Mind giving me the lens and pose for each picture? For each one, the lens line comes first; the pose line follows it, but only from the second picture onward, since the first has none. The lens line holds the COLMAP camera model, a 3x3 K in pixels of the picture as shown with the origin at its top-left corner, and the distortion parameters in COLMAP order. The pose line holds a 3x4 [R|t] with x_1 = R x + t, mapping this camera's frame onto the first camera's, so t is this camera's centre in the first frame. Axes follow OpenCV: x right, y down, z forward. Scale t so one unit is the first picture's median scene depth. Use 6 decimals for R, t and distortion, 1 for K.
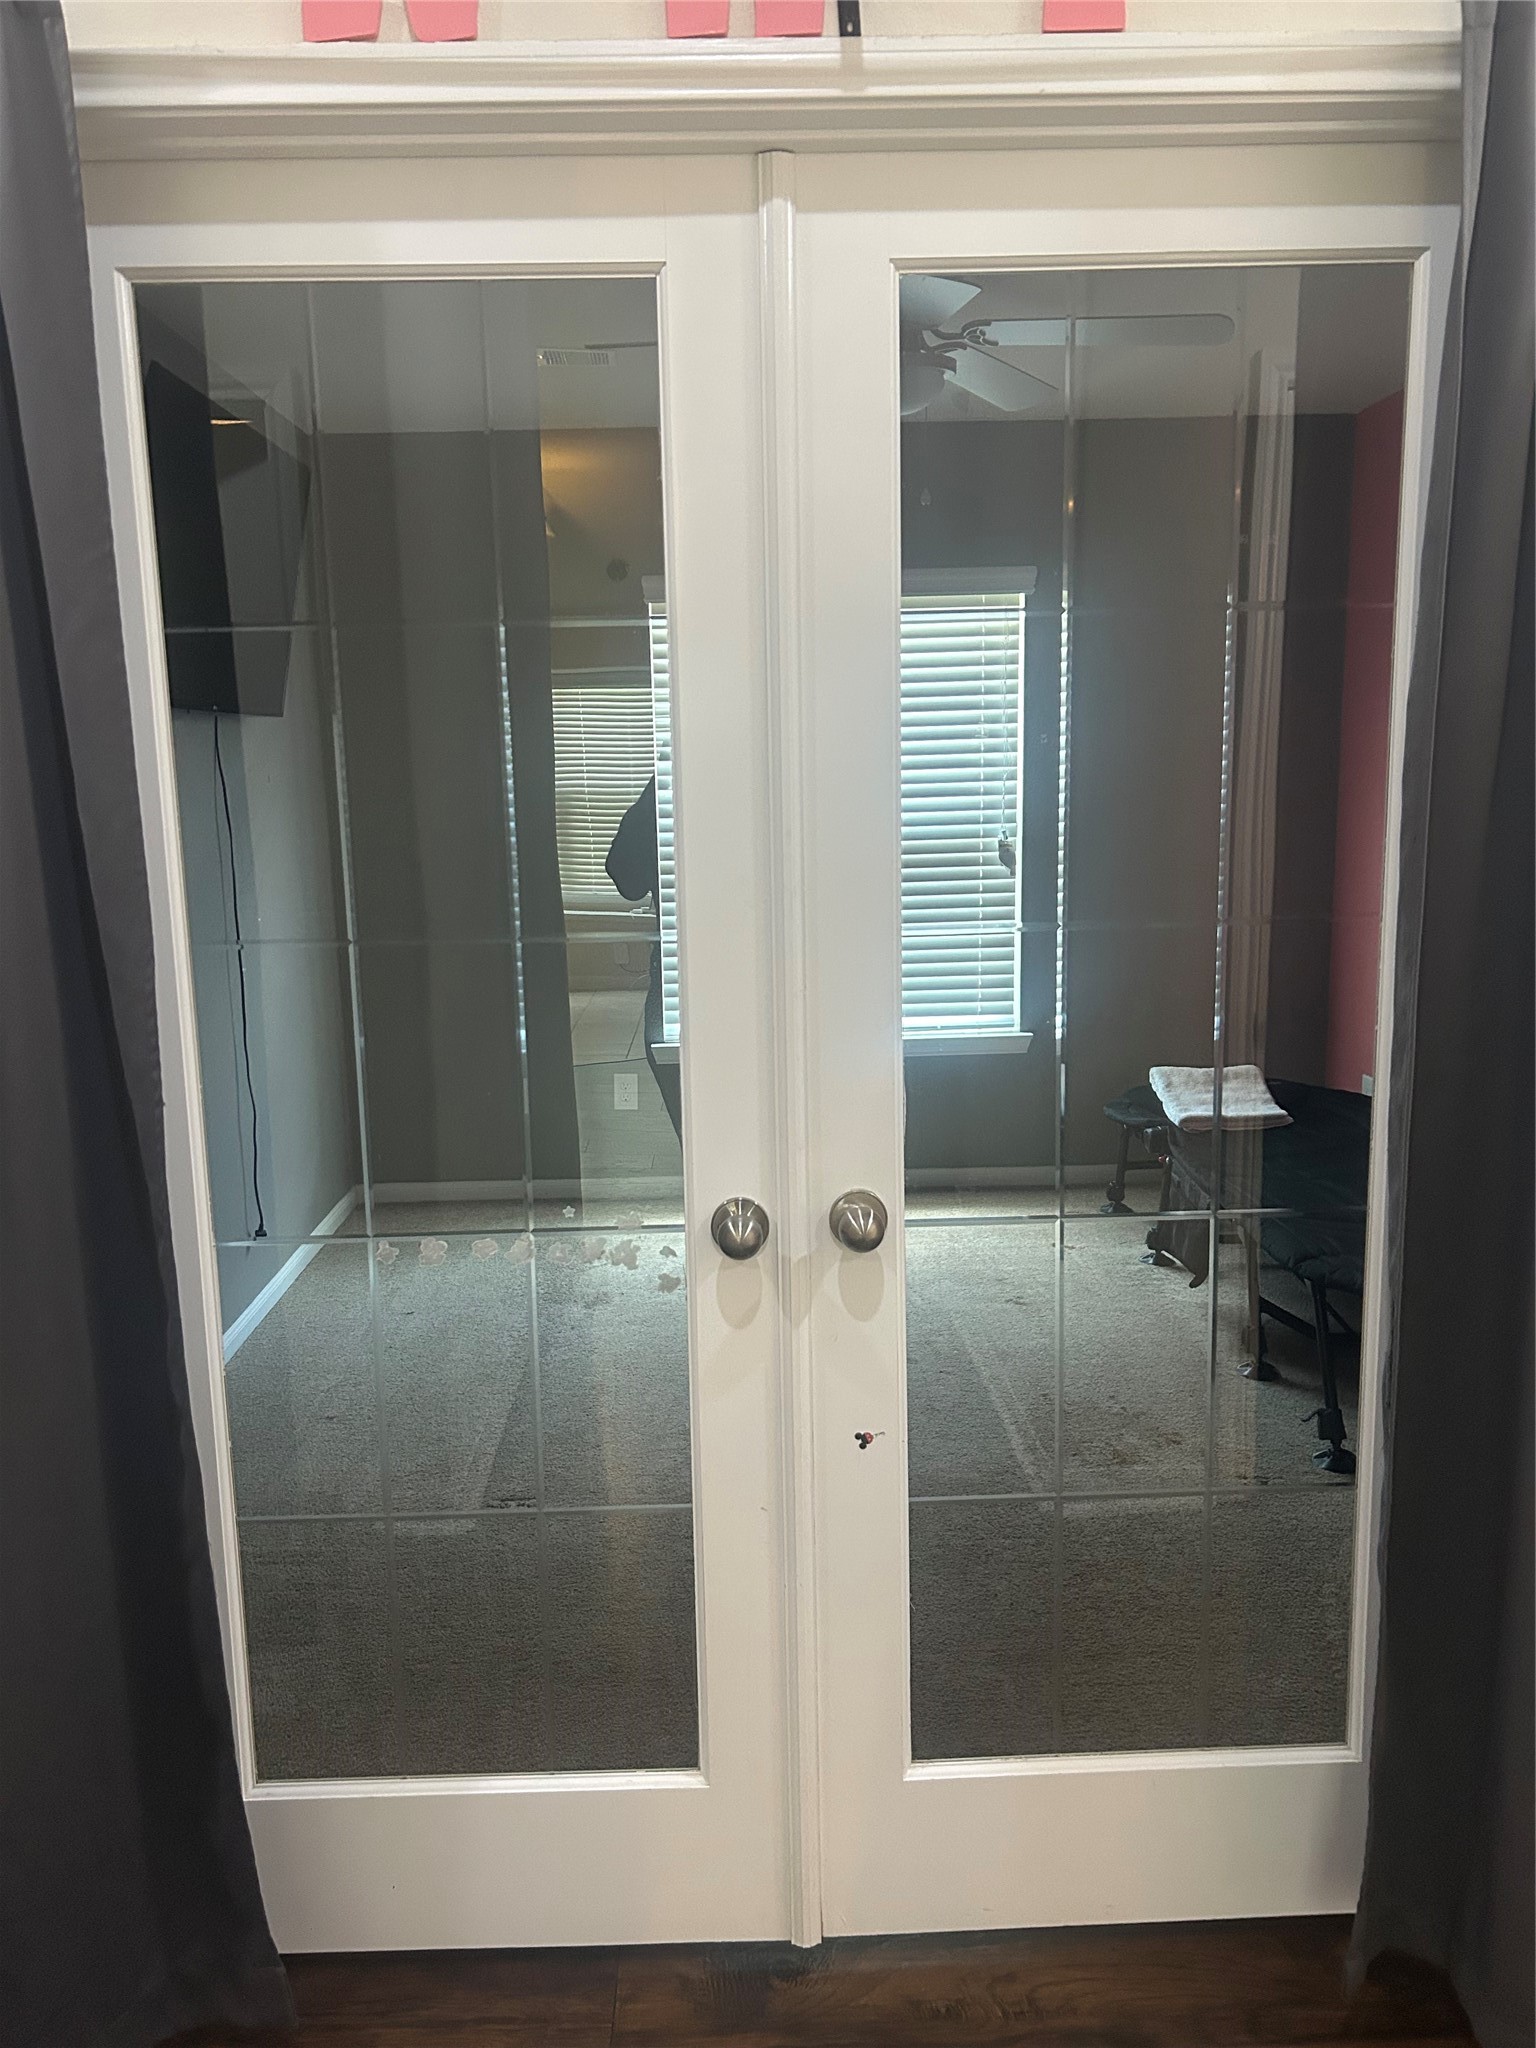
lens RADIAL K [[1531.5, 0, 768.0], [0, 1531.5, 1024.0], [0, 0, 1]] dist [0.103901, -0.132433]
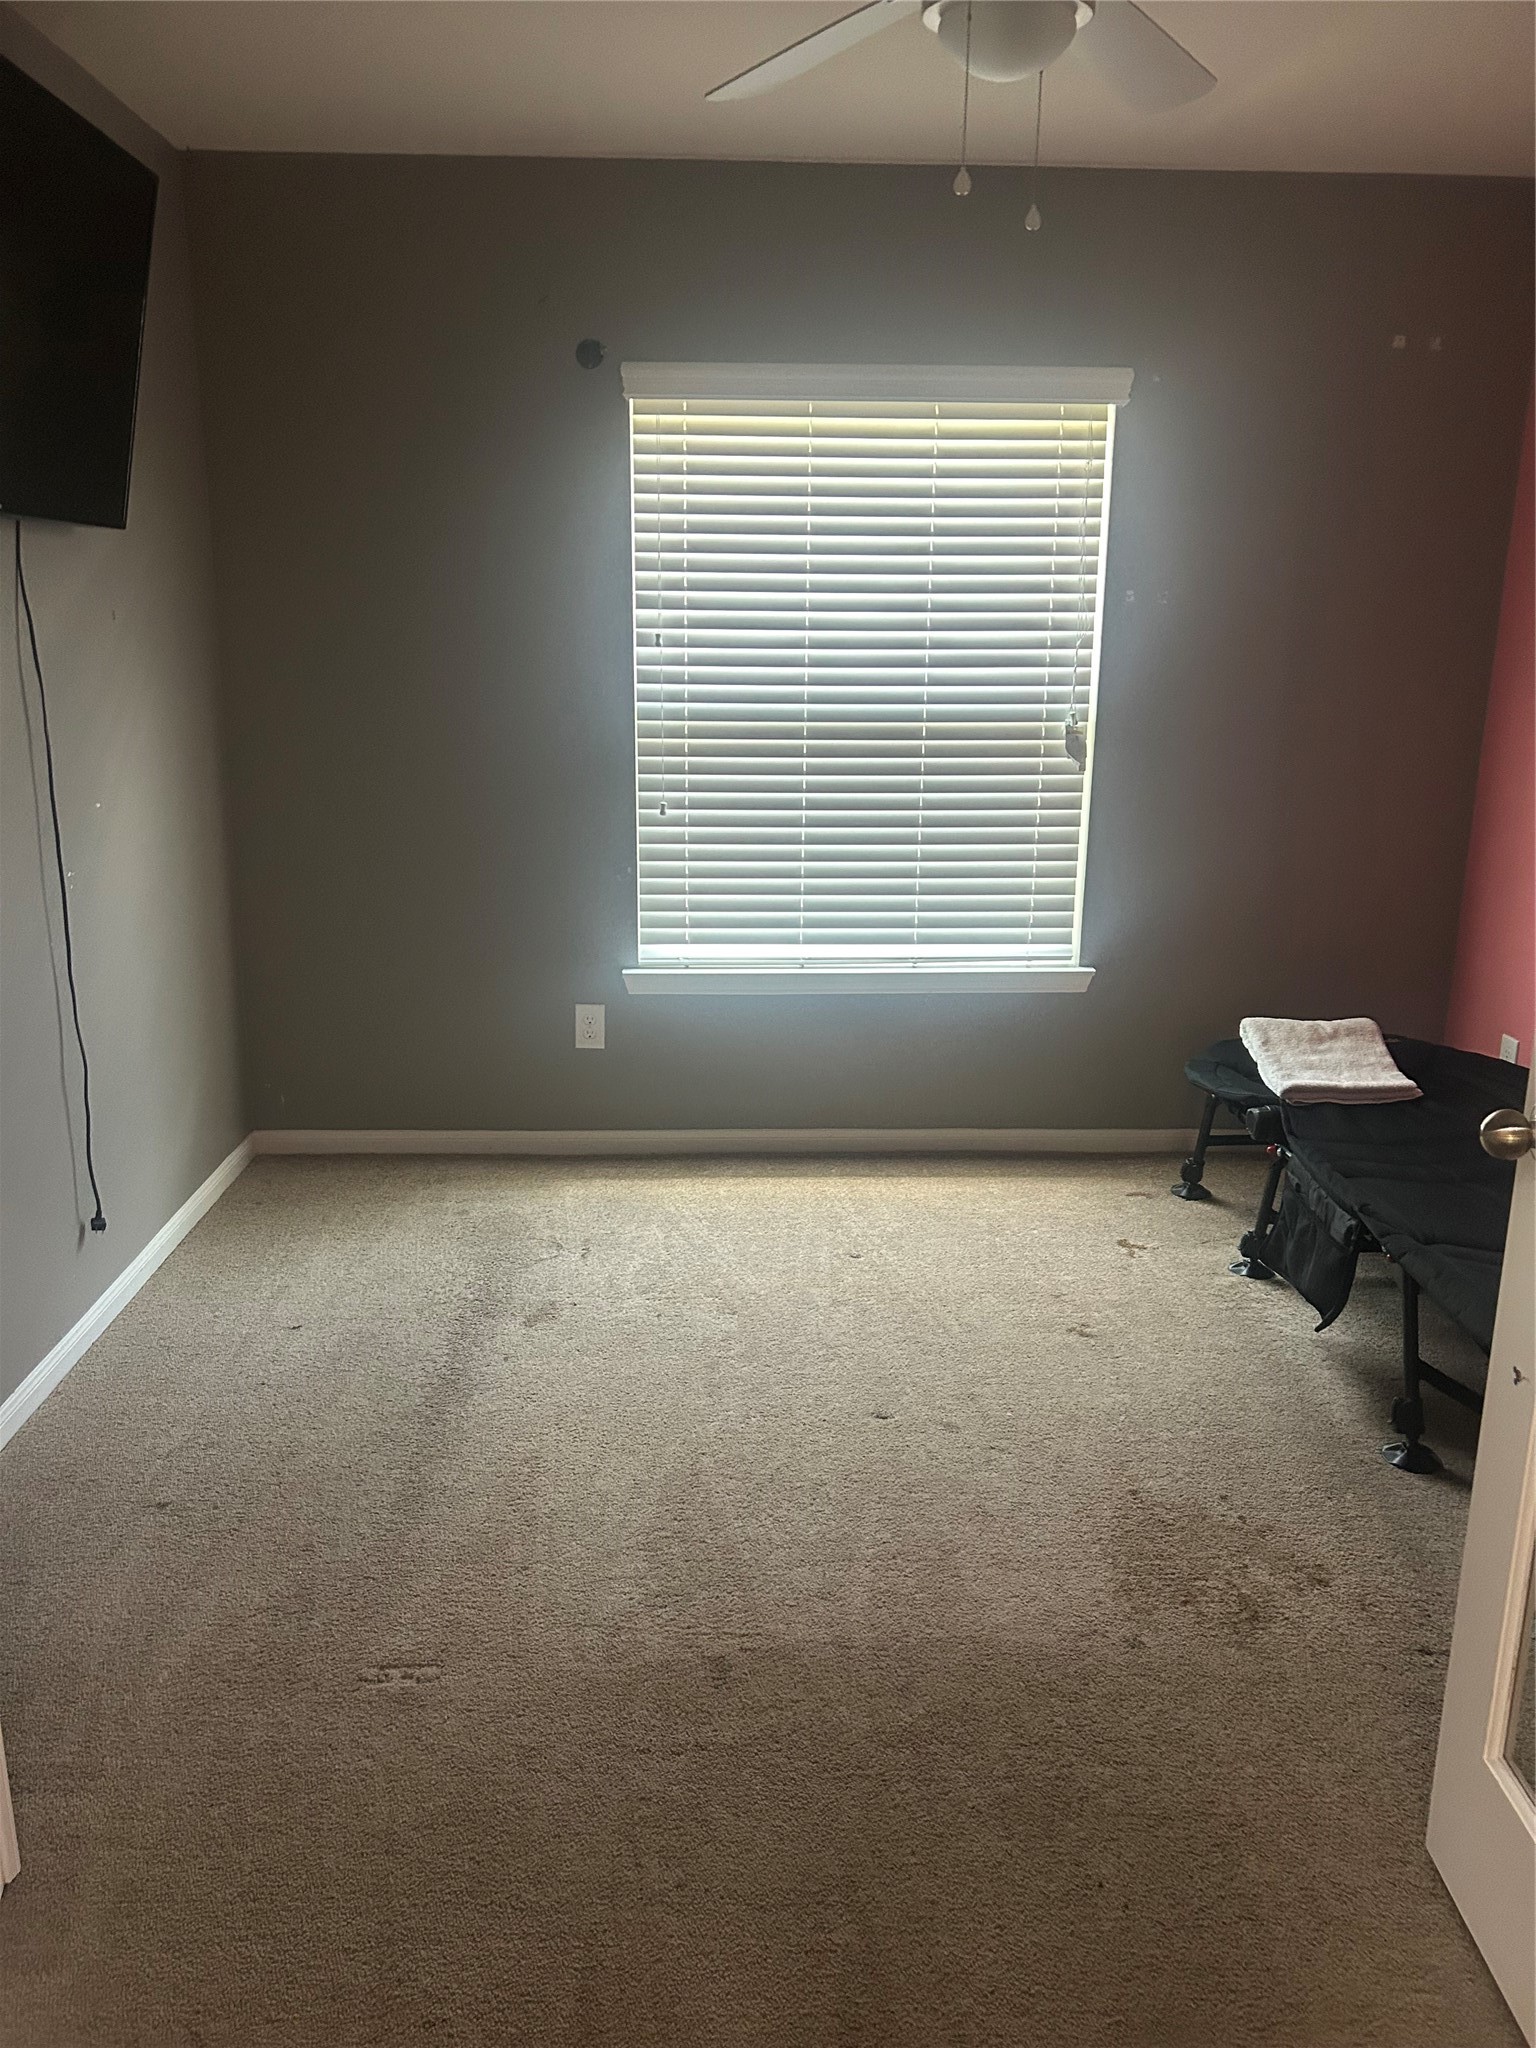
lens RADIAL K [[1498.3, 0, 768.0], [0, 1498.3, 1024.0], [0, 0, 1]] dist [0.044596, -0.005859]
pose [[0.999497, 0.029322, 0.012092, -0.008824], [-0.030298, 0.995435, 0.090510, -0.032907], [-0.009382, -0.090830, 0.995822, 0.223928]]
